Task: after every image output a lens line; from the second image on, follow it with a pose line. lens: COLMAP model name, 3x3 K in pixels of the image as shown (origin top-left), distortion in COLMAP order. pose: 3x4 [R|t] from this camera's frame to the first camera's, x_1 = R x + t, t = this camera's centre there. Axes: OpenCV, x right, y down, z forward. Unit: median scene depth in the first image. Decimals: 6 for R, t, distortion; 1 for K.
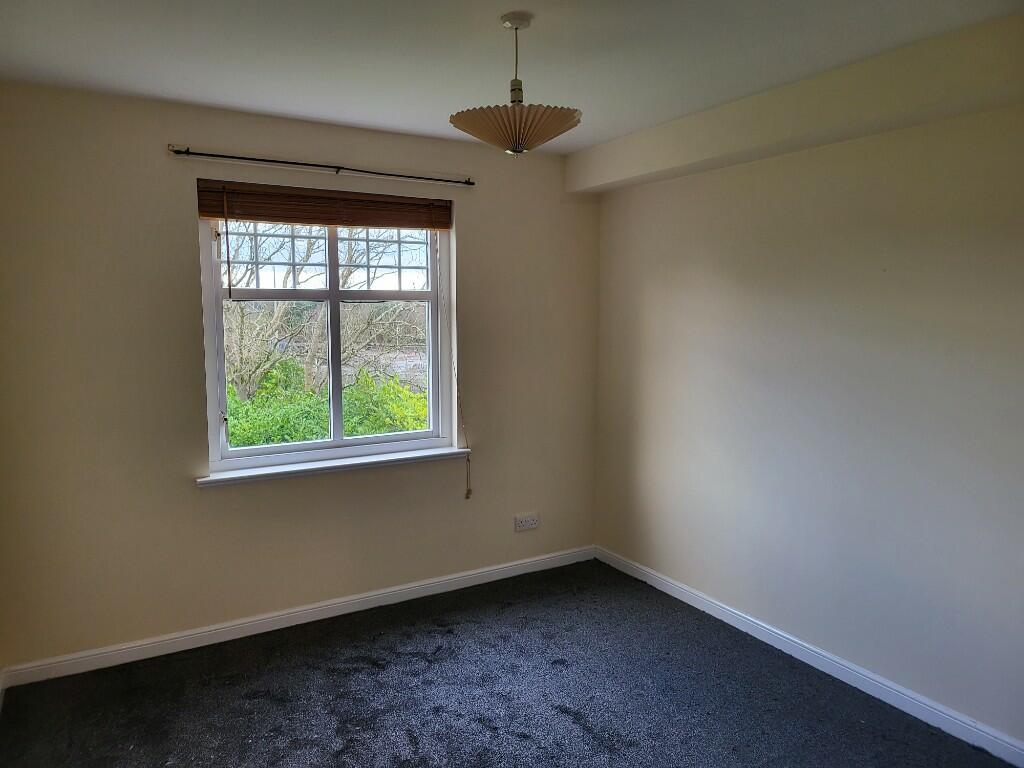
lens RADIAL K [[705.5, 0, 512.0], [0, 705.5, 384.0], [0, 0, 1]] dist [0.000214, -0.005100]
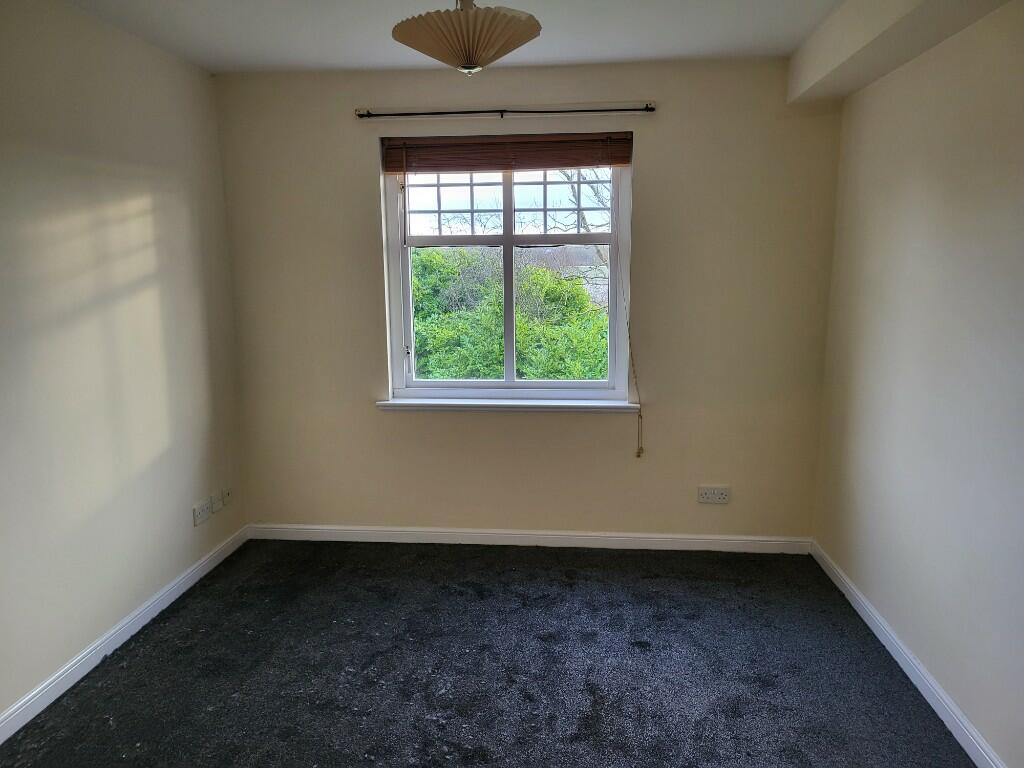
lens RADIAL K [[721.6, 0, 513.1], [0, 721.6, 388.9], [0, 0, 1]] dist [0.038002, -0.001298]
pose [[0.812188, 0.098611, -0.575002, 0.383903], [-0.052668, 0.993980, 0.096071, -0.012432], [0.581014, -0.047743, 0.812492, 0.140928]]
